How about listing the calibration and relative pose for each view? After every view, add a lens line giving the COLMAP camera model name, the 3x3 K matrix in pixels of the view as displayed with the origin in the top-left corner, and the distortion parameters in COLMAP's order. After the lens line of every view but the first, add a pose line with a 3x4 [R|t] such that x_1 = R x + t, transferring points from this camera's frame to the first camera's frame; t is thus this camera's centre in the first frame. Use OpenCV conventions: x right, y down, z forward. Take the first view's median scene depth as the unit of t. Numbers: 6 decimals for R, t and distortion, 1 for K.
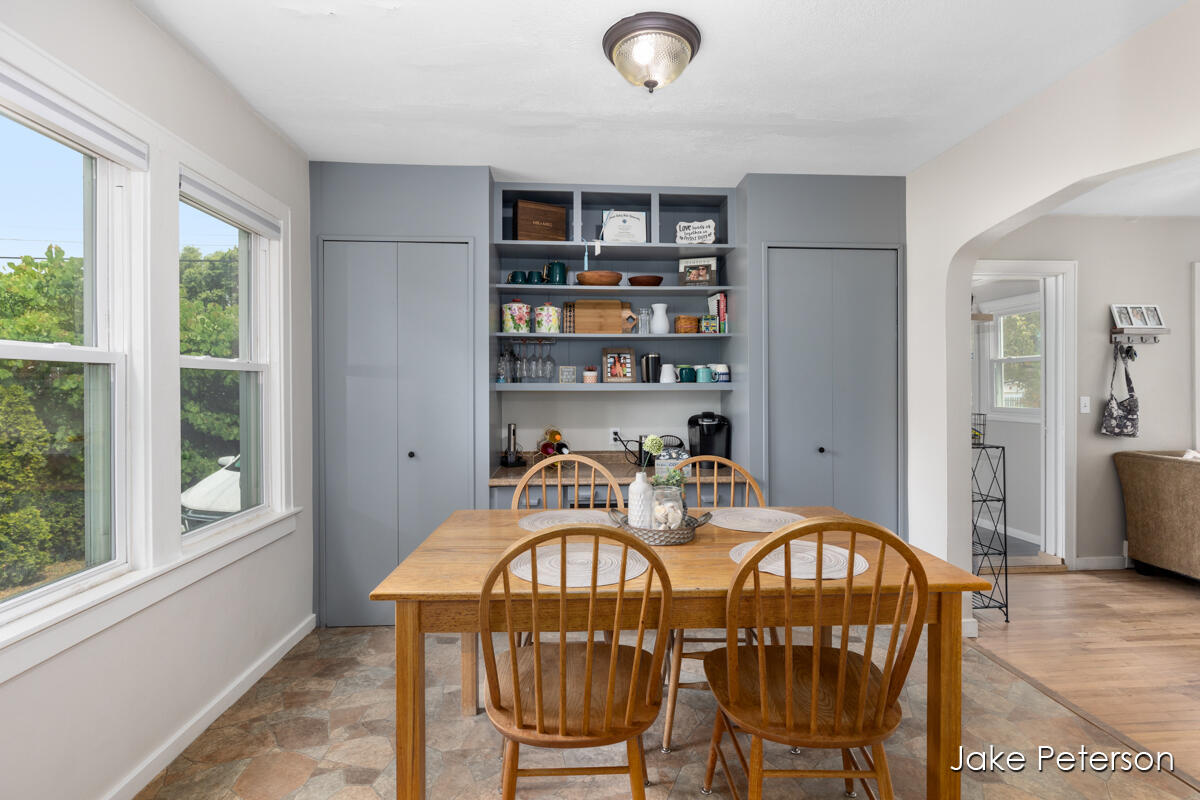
lens RADIAL K [[594.3, 0, 600.5], [0, 594.3, 395.2], [0, 0, 1]] dist [0.002082, 0.000022]
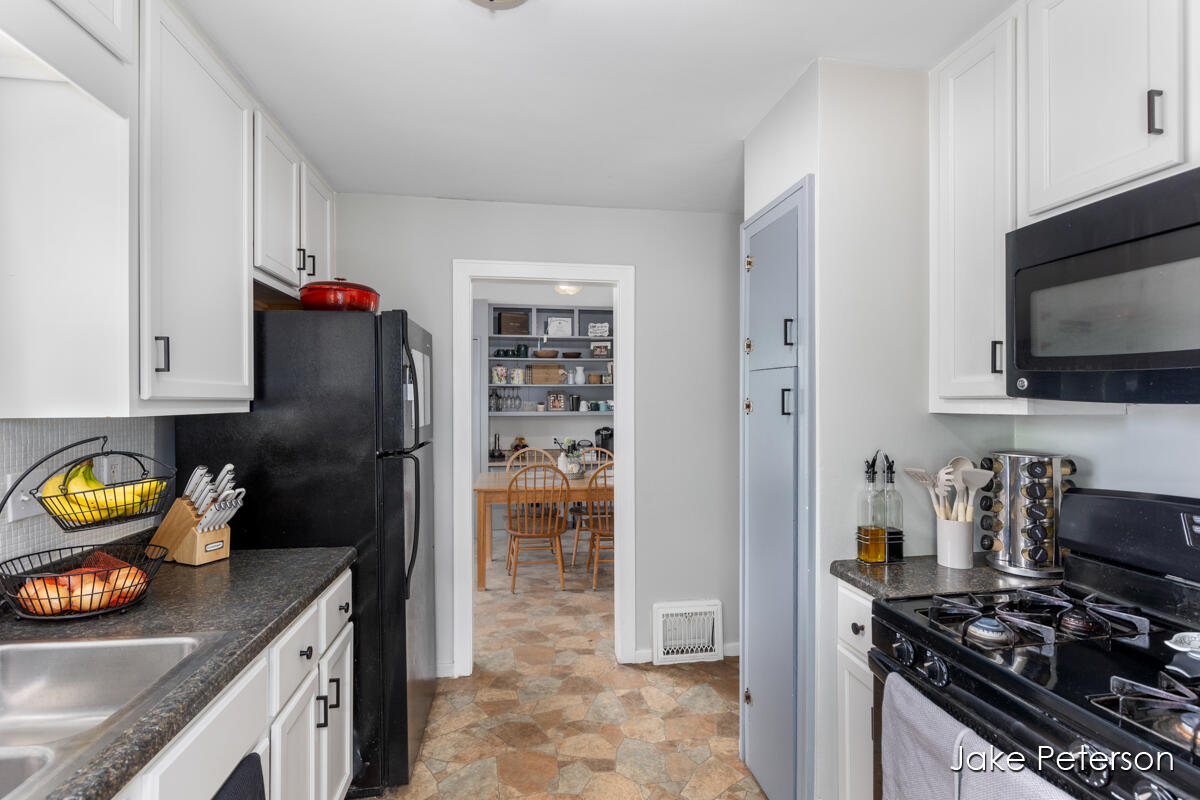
lens RADIAL K [[594.3, 0, 602.8], [0, 594.3, 397.8], [0, 0, 1]] dist [0.002082, 0.000022]
pose [[0.995724, 0.000478, 0.092381, 0.002944], [0.000909, 0.999888, -0.014967, -0.034556], [-0.092377, 0.014987, 0.995611, -0.825514]]
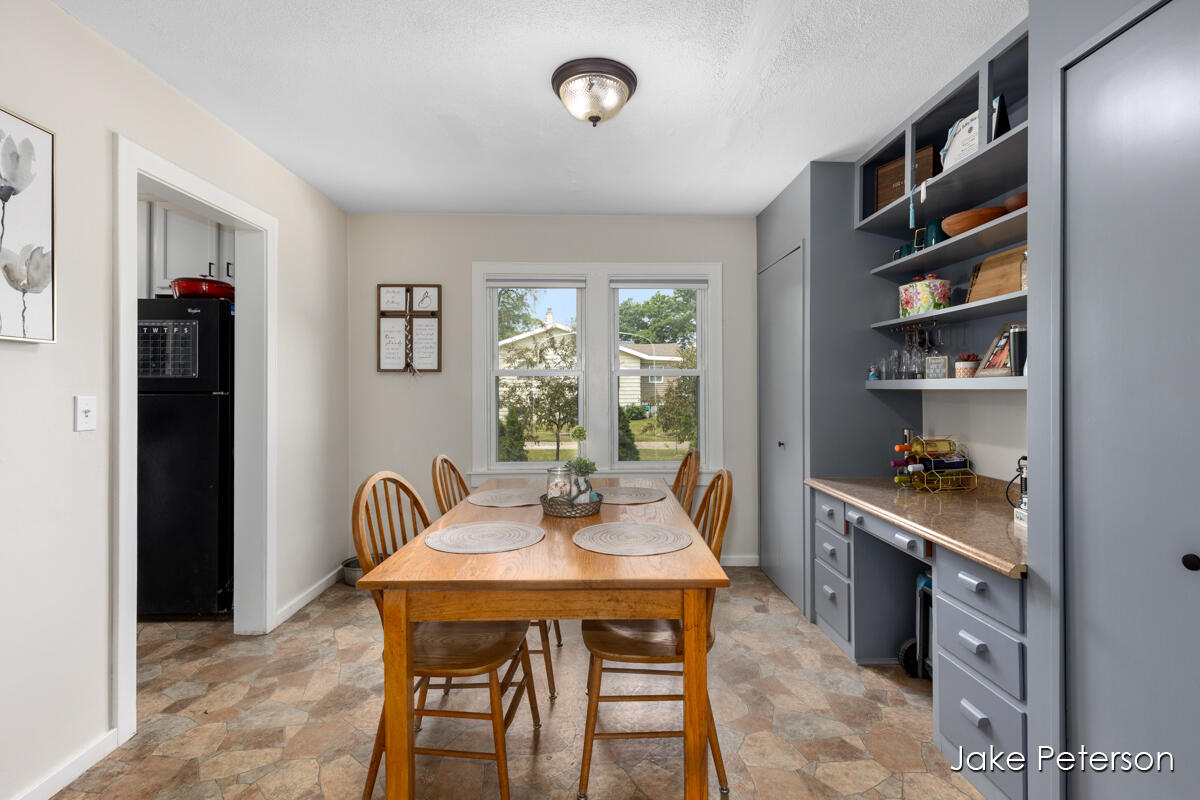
lens RADIAL K [[542.7, 0, 600.0], [0, 542.7, 389.9], [0, 0, 1]] dist [0.000821, 0.000350]
pose [[-0.044356, -0.000061, -0.999016, 0.642587], [-0.014236, 0.999899, 0.000571, -0.001107], [0.998914, 0.014247, -0.044353, 0.610166]]
